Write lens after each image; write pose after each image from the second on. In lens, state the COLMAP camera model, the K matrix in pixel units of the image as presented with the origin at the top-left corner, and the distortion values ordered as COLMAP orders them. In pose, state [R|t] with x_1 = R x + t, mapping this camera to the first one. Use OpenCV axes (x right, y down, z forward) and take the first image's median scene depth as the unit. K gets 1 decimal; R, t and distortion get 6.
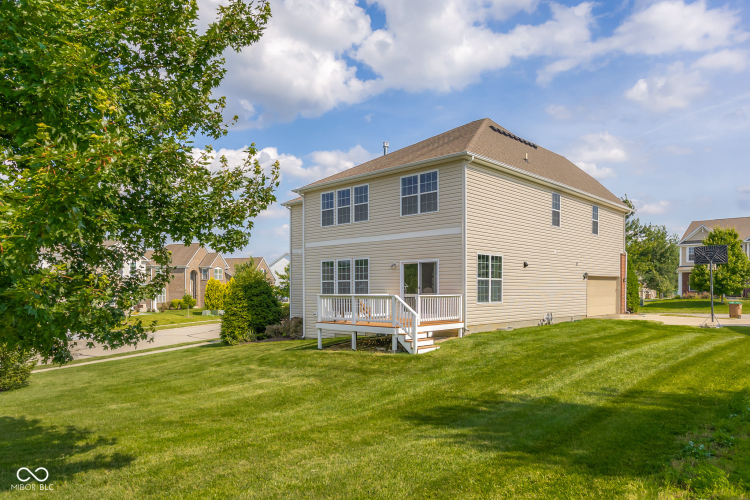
lens RADIAL K [[513.7, 0, 375.0], [0, 513.7, 282.5], [0, 0, 1]] dist [-0.004605, -0.003251]
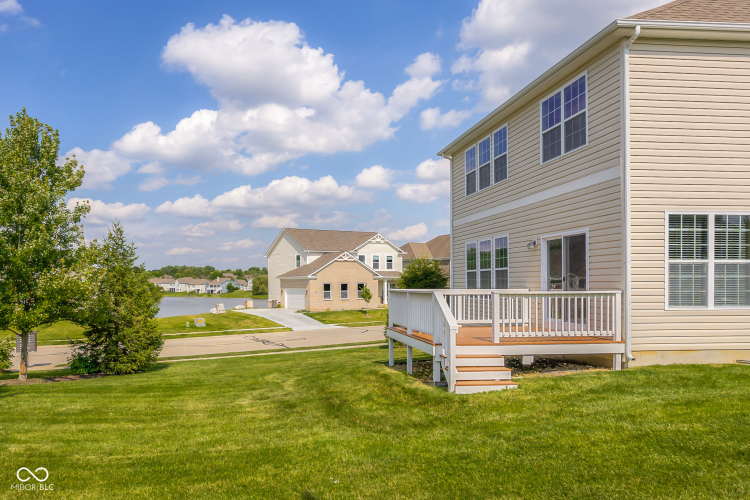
lens RADIAL K [[513.7, 0, 375.0], [0, 513.7, 282.5], [0, 0, 1]] dist [-0.004605, -0.003251]
pose [[0.748392, -0.001288, -0.663256, 0.320844], [0.009615, 0.999914, 0.008908, 0.006656], [0.663187, -0.013044, 0.748340, 0.411088]]
